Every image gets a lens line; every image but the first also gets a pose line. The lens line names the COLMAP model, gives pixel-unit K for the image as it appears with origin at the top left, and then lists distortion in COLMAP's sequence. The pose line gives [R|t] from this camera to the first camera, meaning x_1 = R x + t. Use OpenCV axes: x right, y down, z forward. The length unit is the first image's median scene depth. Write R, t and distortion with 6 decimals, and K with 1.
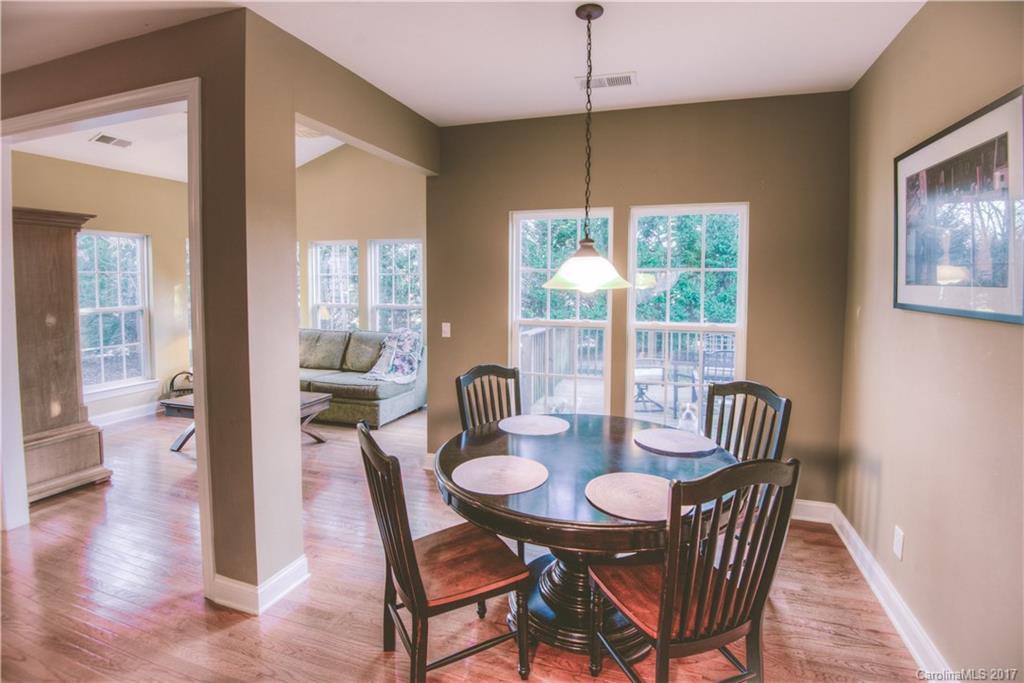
lens RADIAL K [[489.8, 0, 528.0], [0, 489.8, 307.7], [0, 0, 1]] dist [-0.014738, -0.022175]
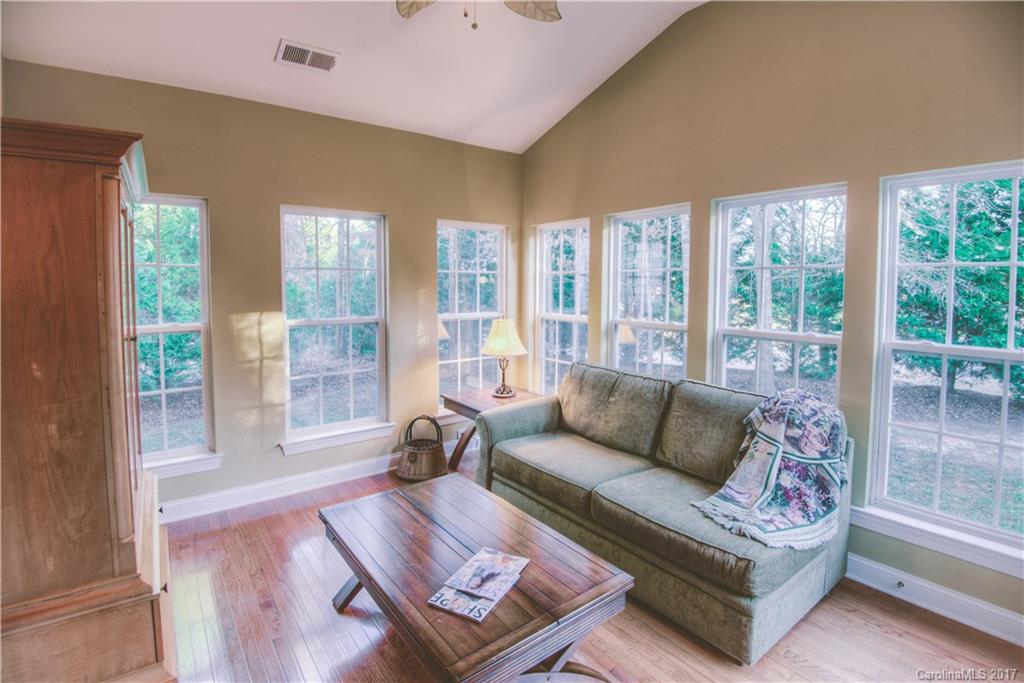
lens RADIAL K [[489.8, 0, 528.0], [0, 489.8, 307.7], [0, 0, 1]] dist [-0.014738, -0.022175]
pose [[0.826197, 0.028839, -0.562643, -0.218275], [-0.030499, 0.999514, 0.006446, -0.027684], [0.562556, 0.011835, 0.826675, 0.530824]]
